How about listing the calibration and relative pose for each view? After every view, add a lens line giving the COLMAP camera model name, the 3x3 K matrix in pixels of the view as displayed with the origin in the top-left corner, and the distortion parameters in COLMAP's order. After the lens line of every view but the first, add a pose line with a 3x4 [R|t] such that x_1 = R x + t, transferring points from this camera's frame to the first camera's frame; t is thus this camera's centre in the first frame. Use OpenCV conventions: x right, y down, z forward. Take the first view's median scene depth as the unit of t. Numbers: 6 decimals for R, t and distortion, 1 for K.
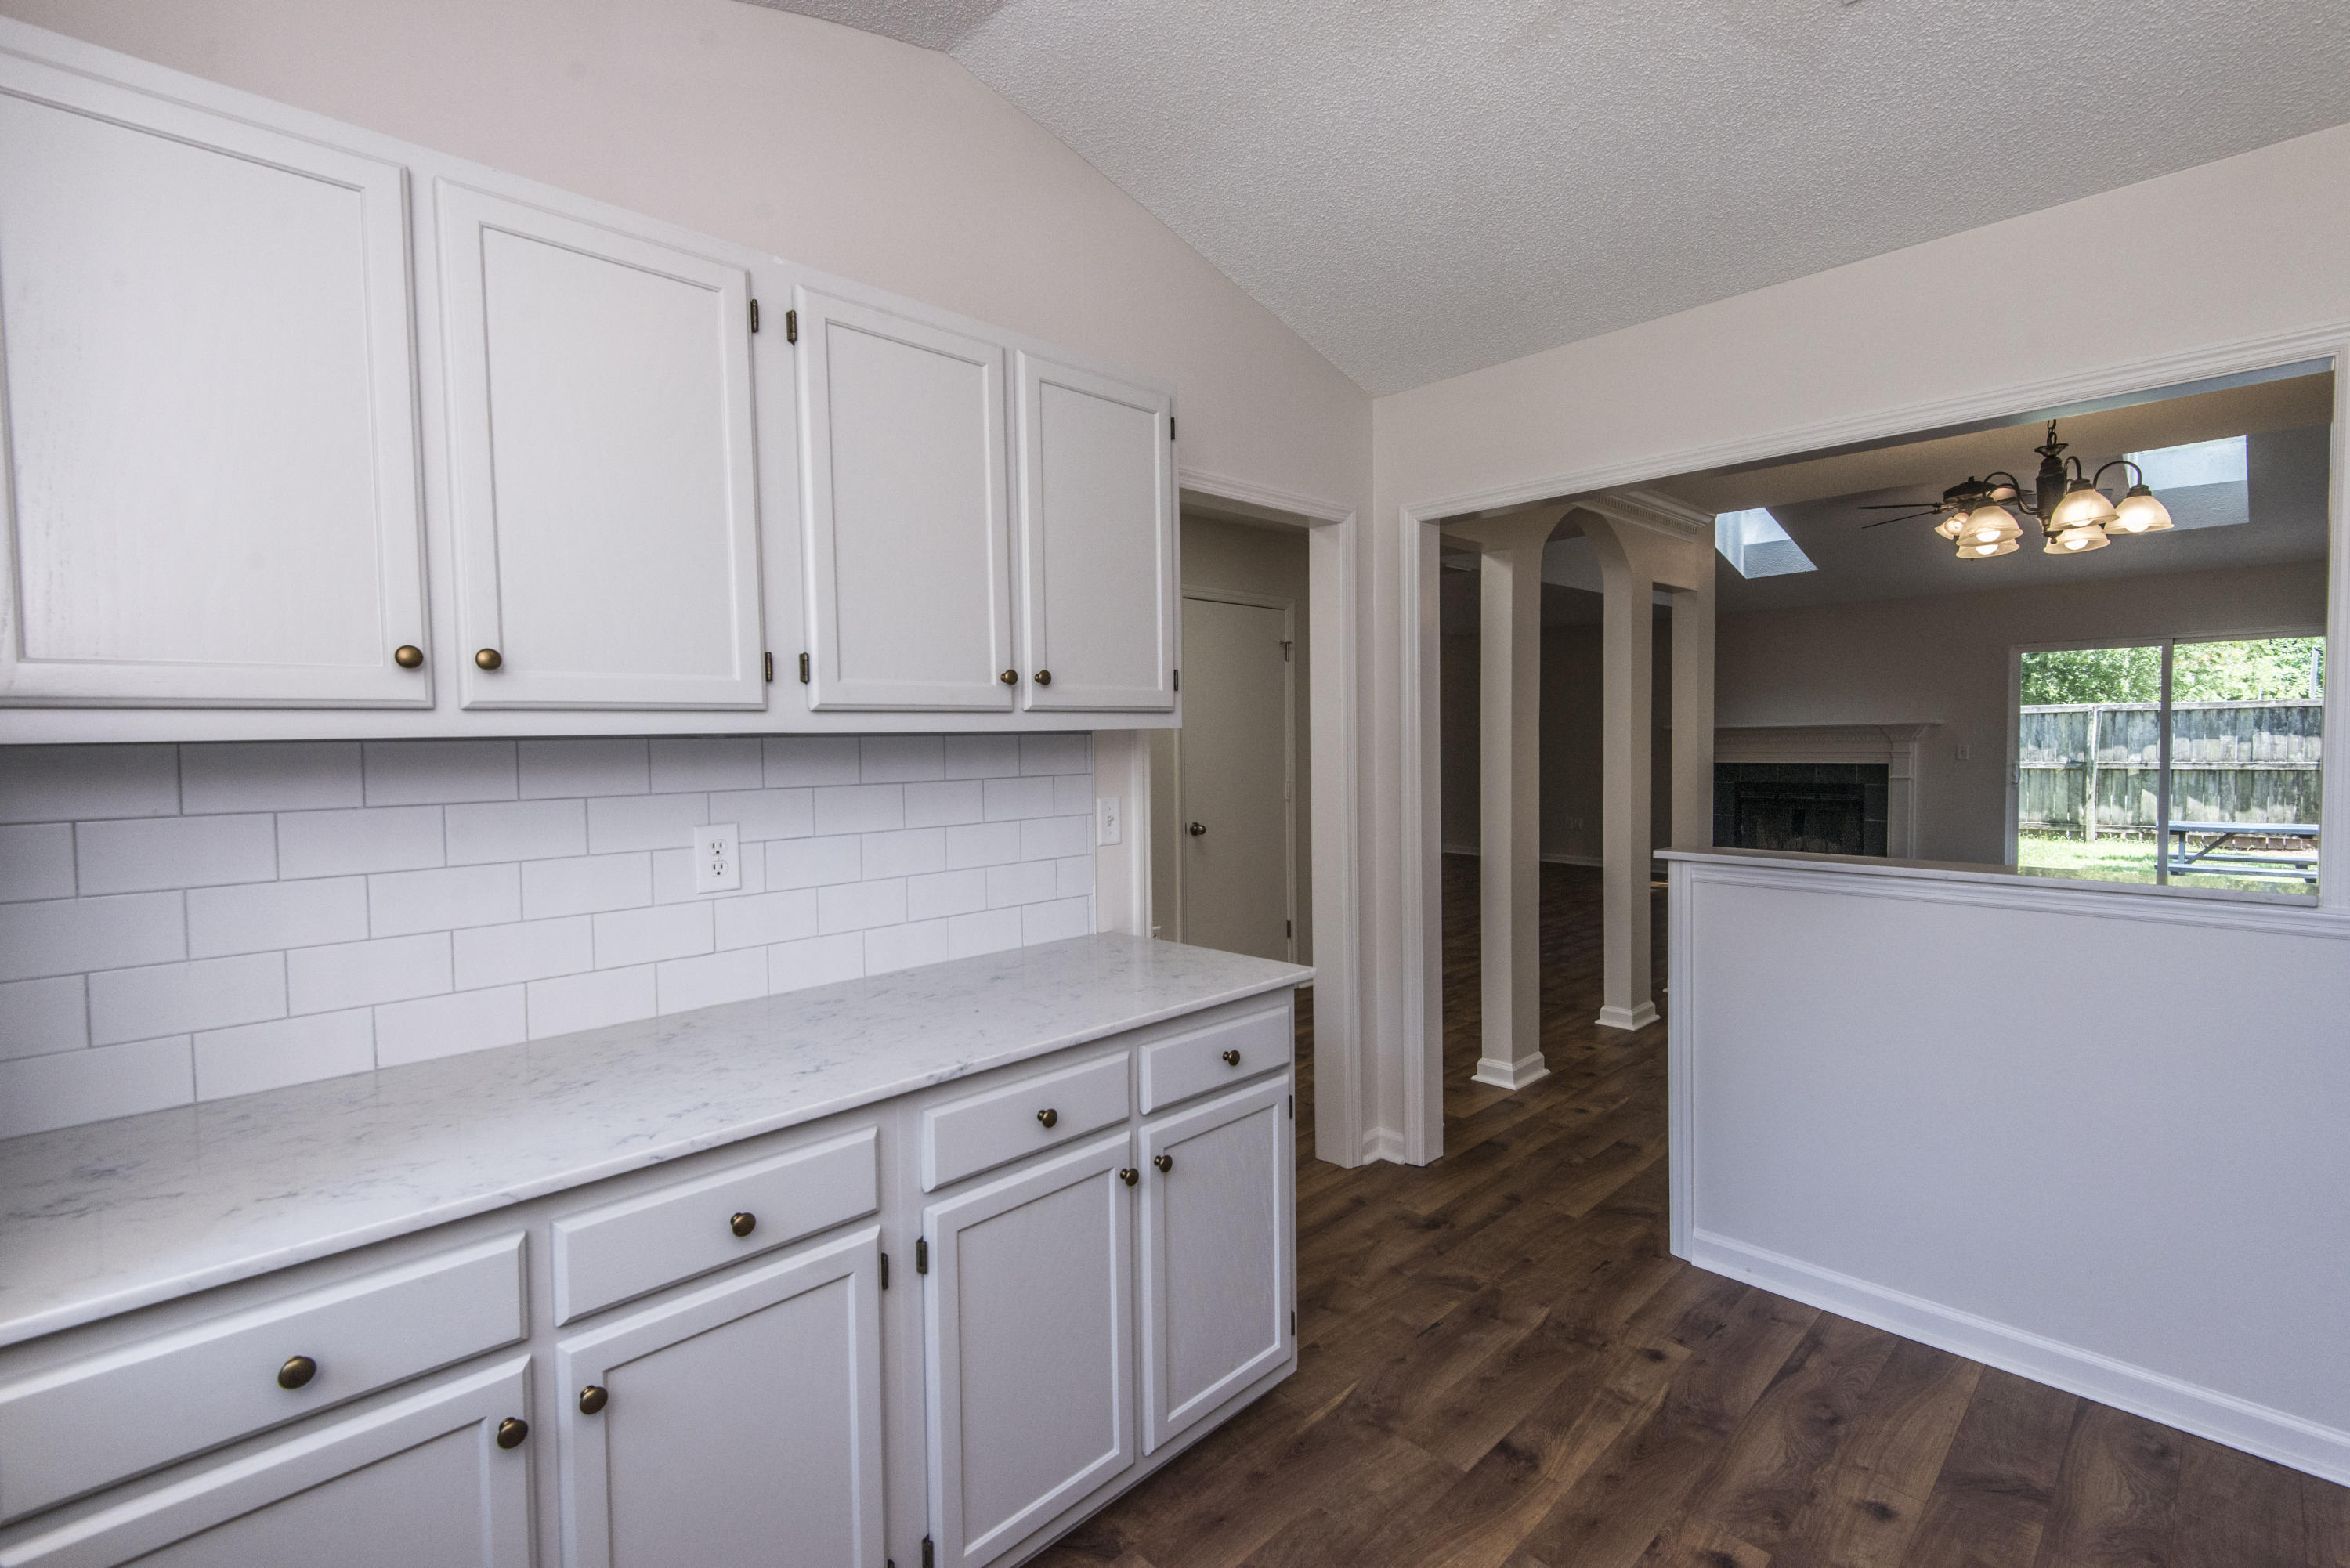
lens RADIAL K [[1060.5, 0, 1178.9], [0, 1060.5, 777.3], [0, 0, 1]] dist [0.031449, -0.015616]
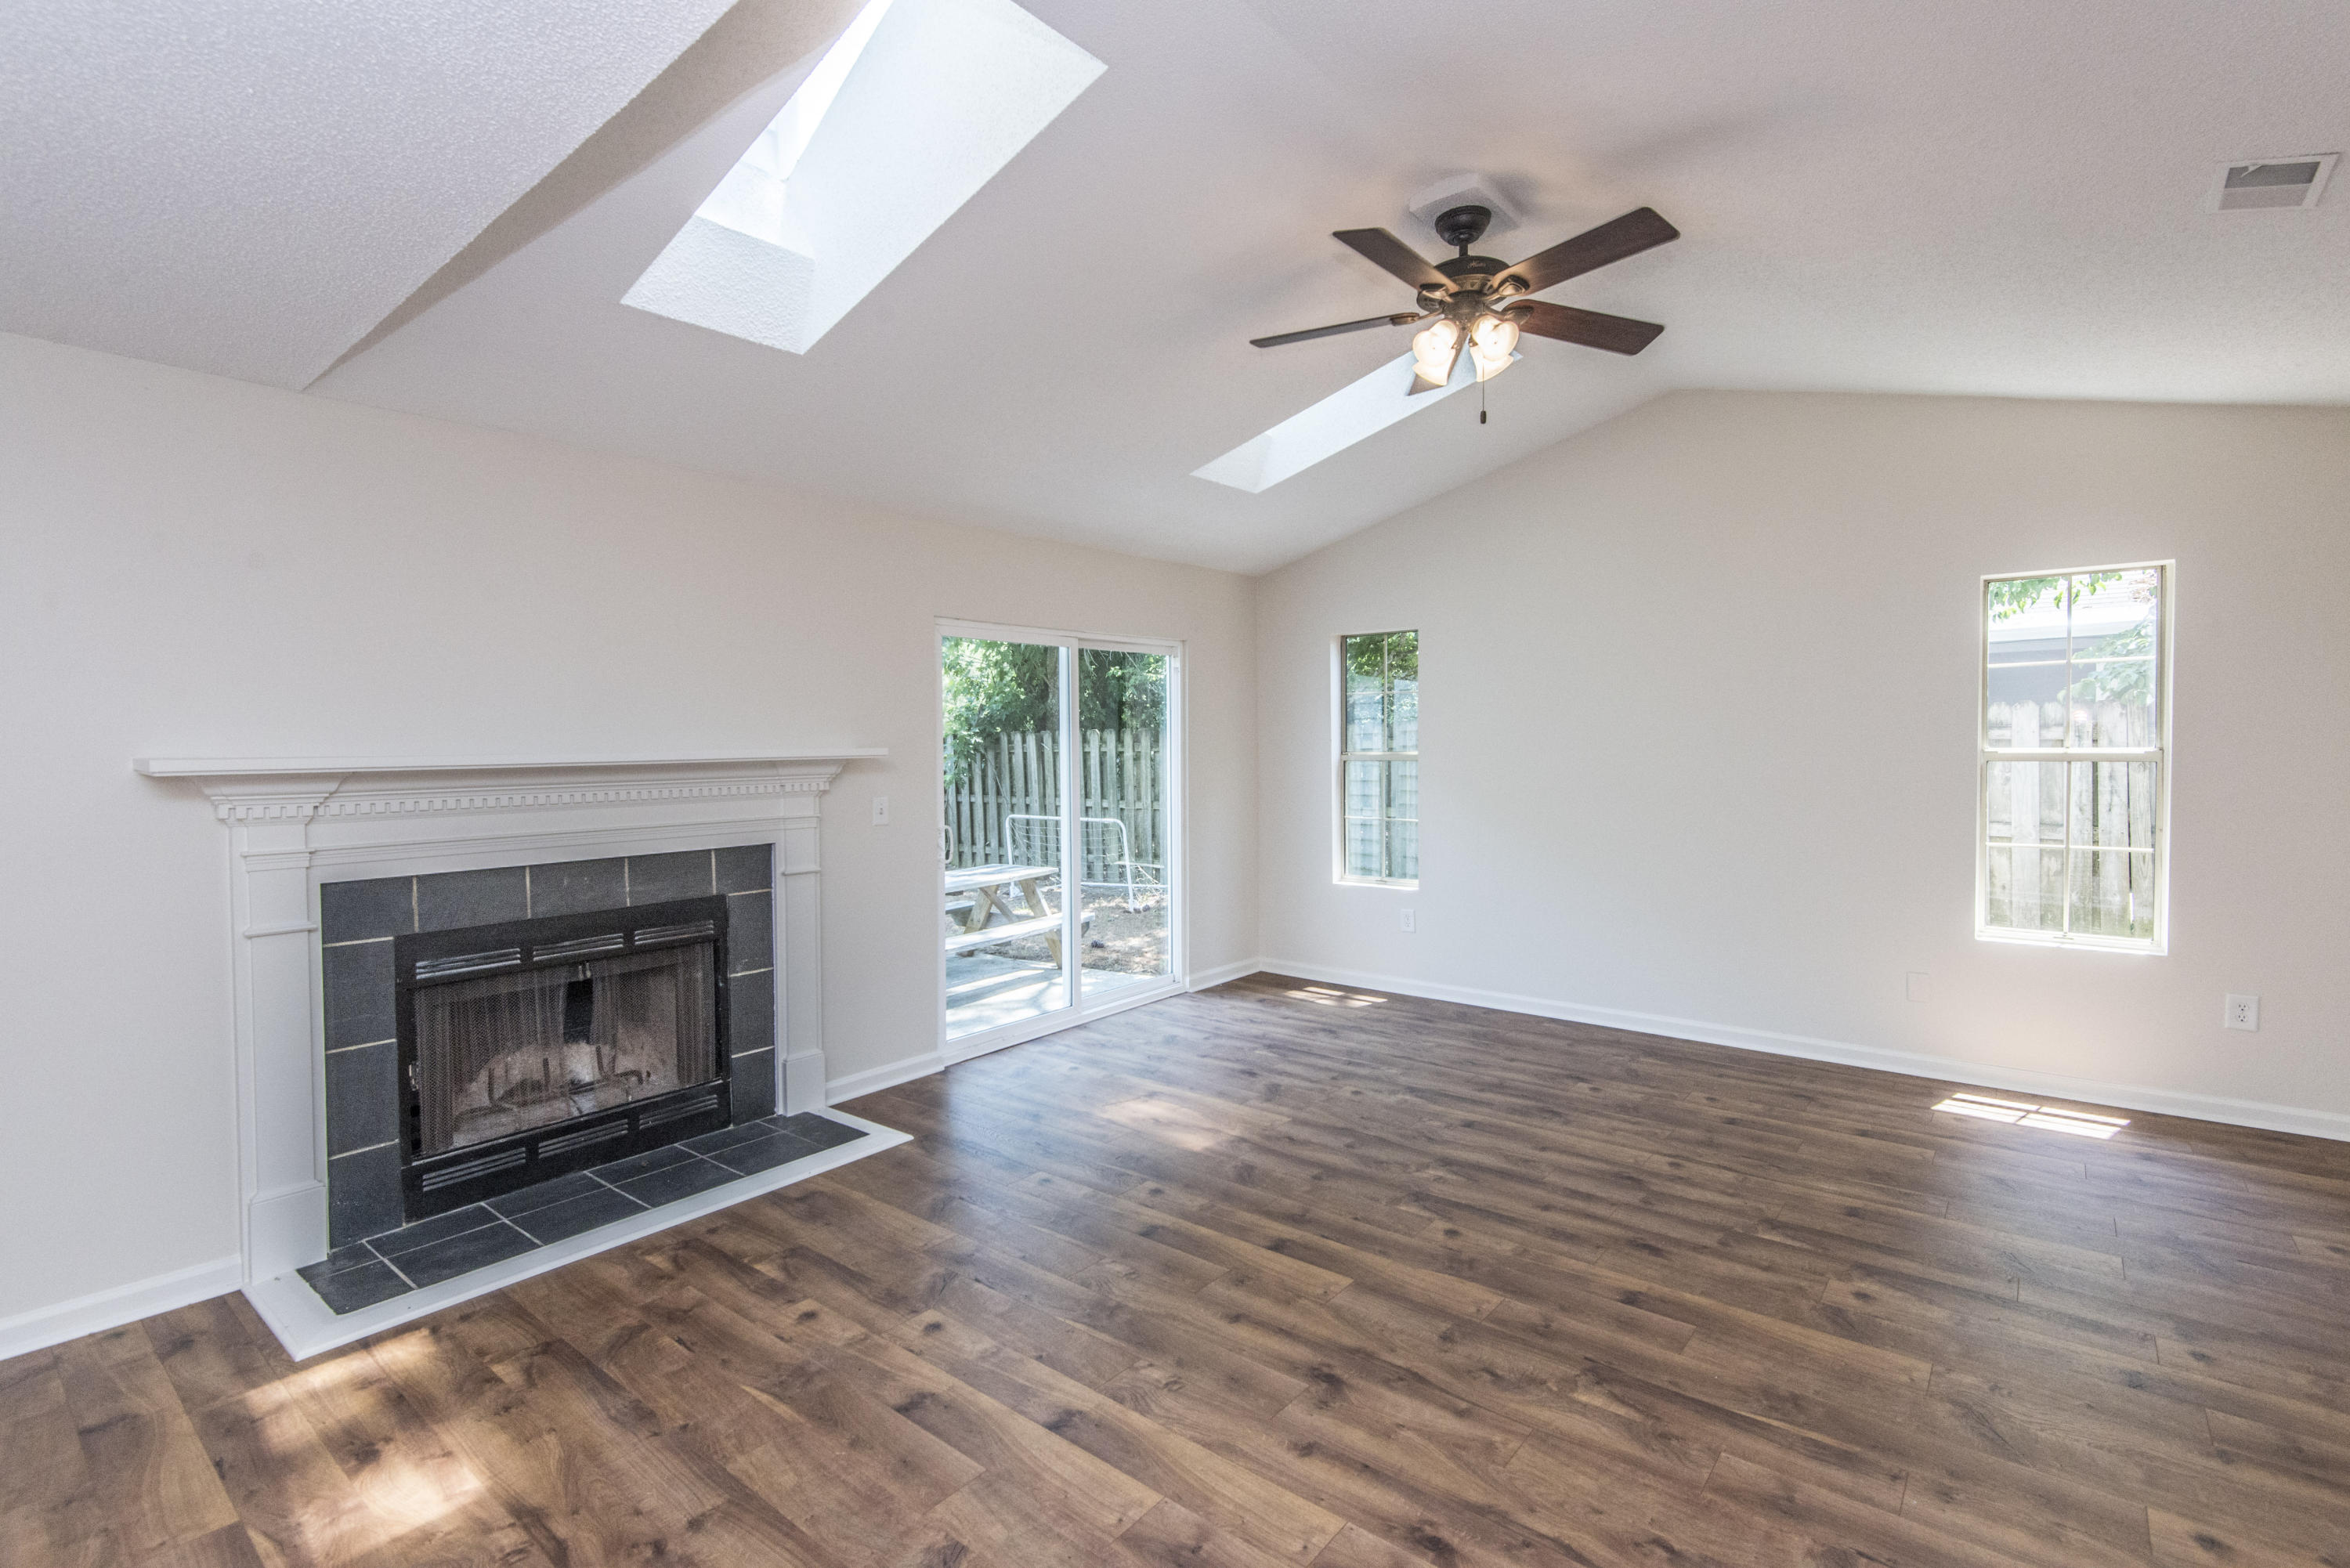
lens RADIAL K [[1060.5, 0, 1179.7], [0, 1060.5, 777.9], [0, 0, 1]] dist [0.031449, -0.015616]
pose [[-0.103161, -0.011806, 0.994595, 0.126769], [0.053704, 0.998405, 0.017422, -0.026455], [-0.993214, 0.055211, -0.102363, 0.581389]]
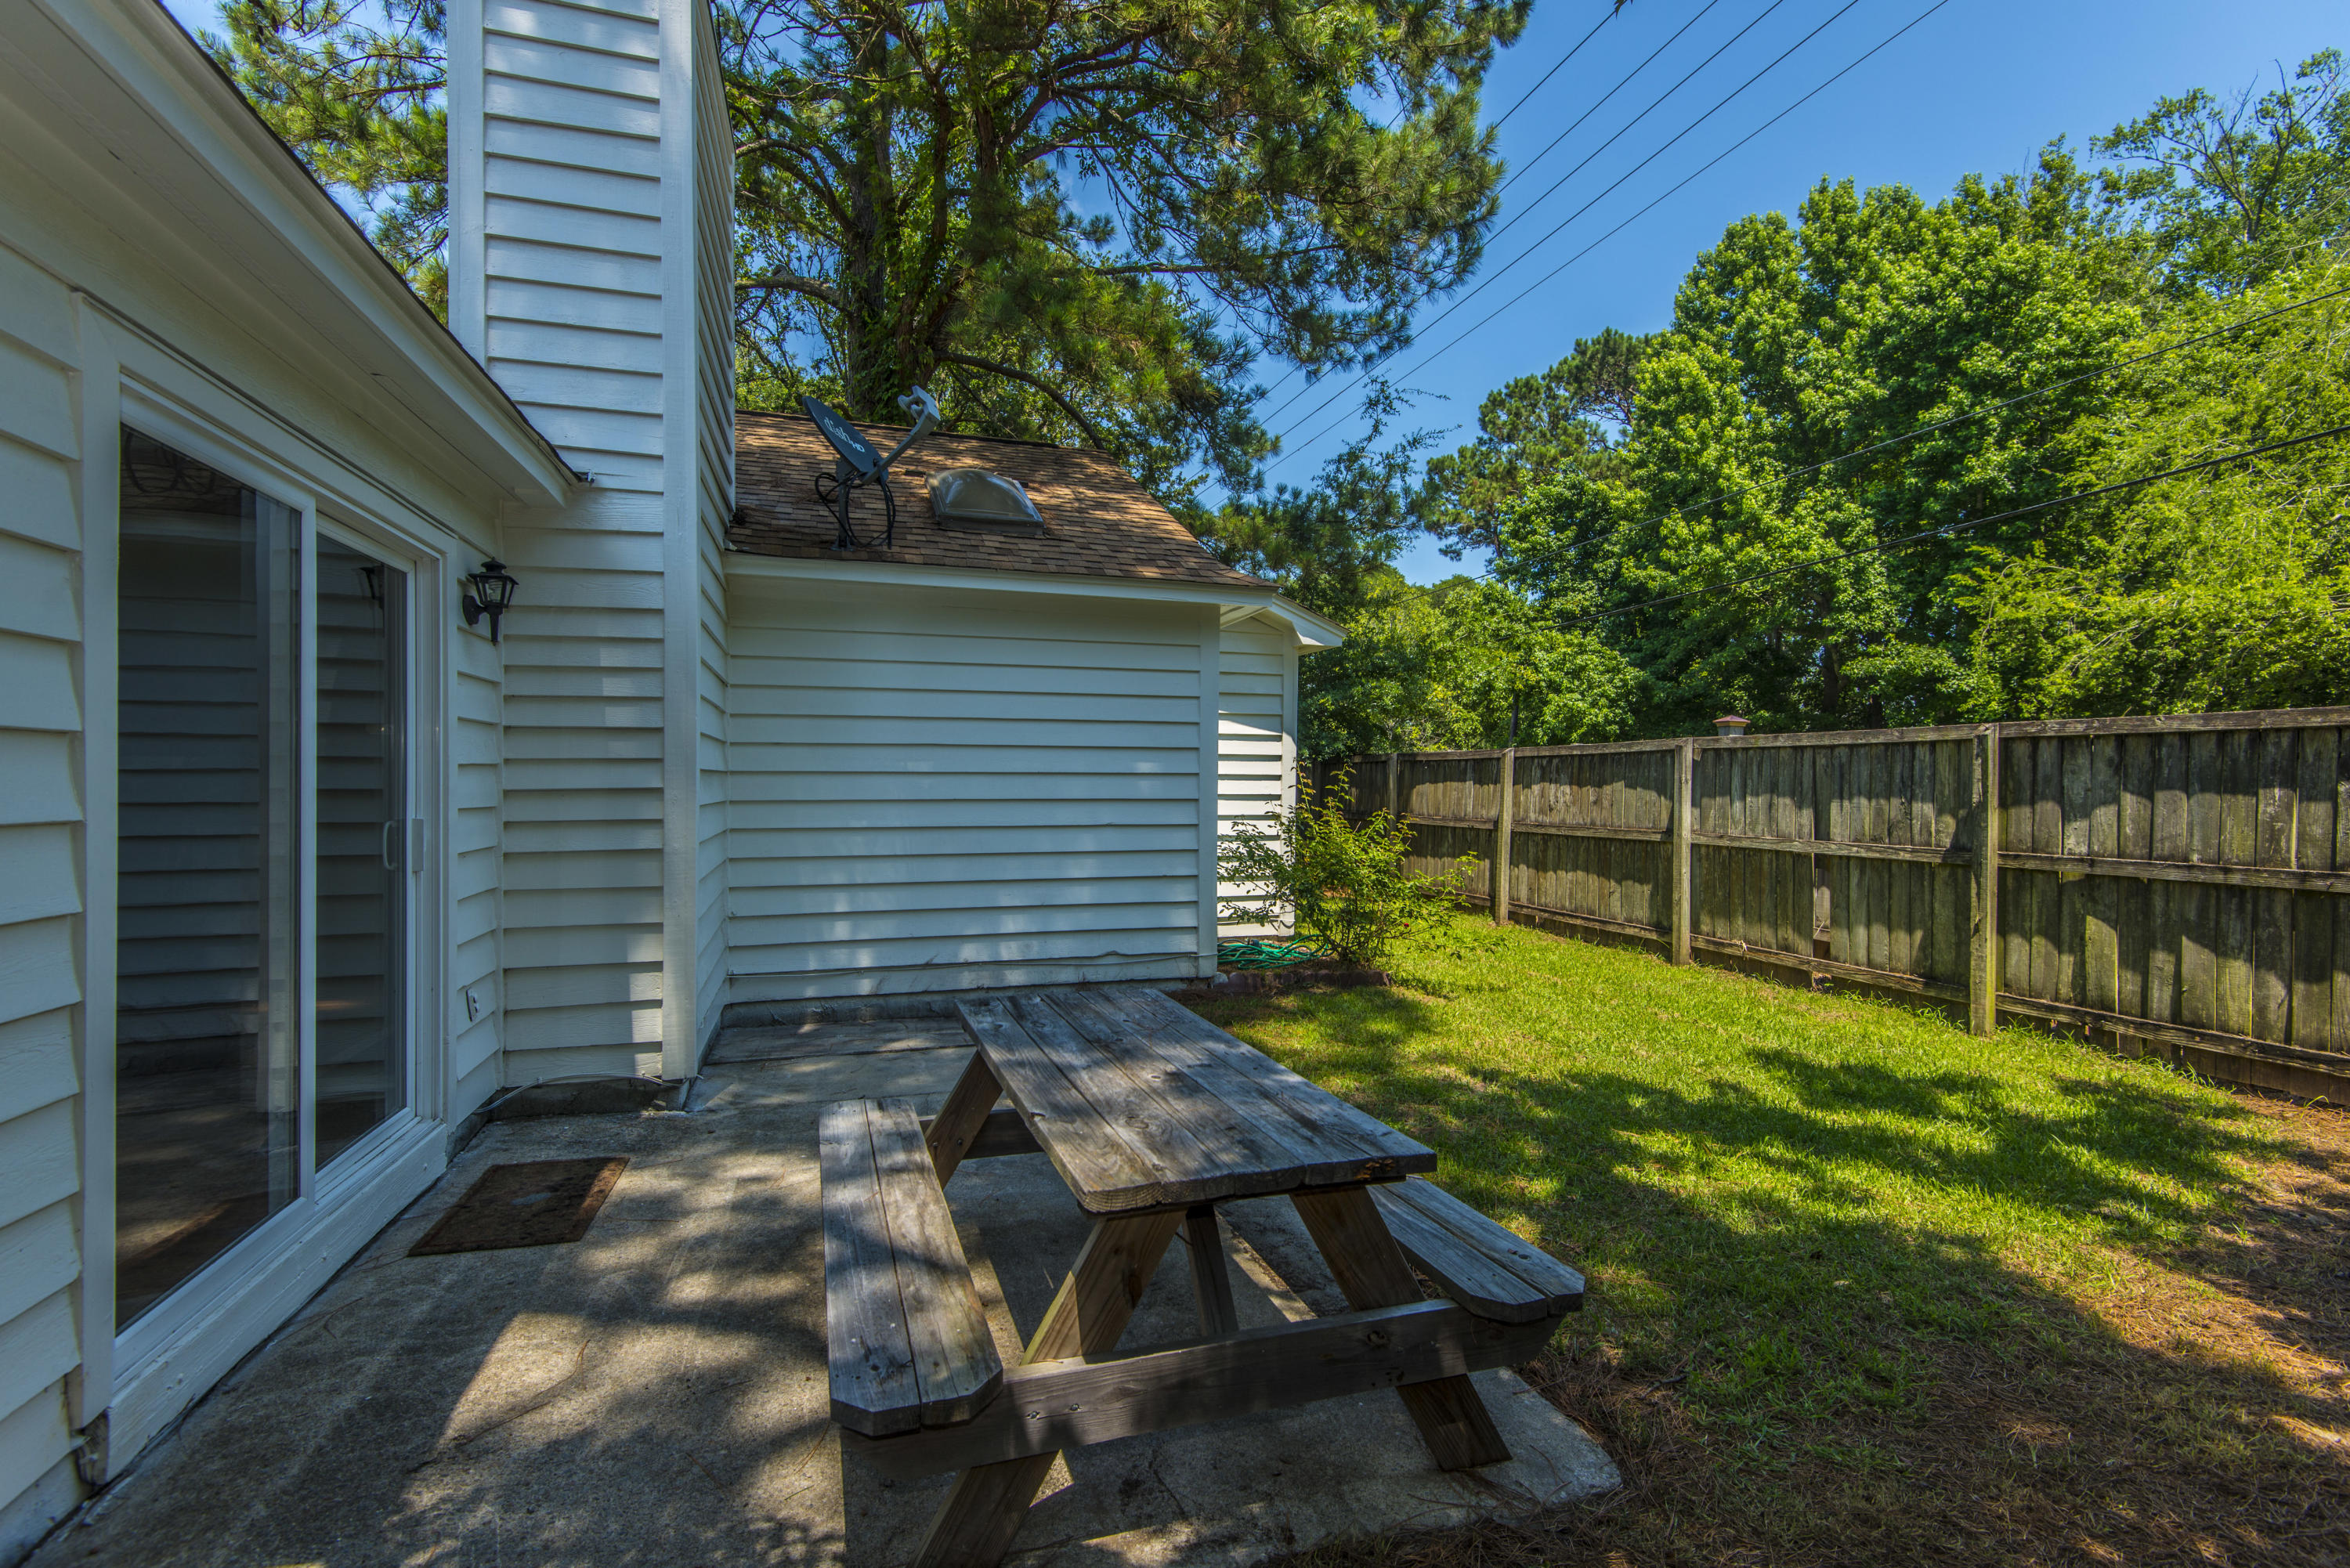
lens RADIAL K [[1060.5, 0, 1178.4], [0, 1060.5, 781.4], [0, 0, 1]] dist [0.031449, -0.015616]
pose [[0.882105, 0.024656, -0.470407, 0.797109], [-0.040049, 0.998939, -0.022742, -0.020305], [0.469347, 0.038900, 0.882156, 0.467182]]
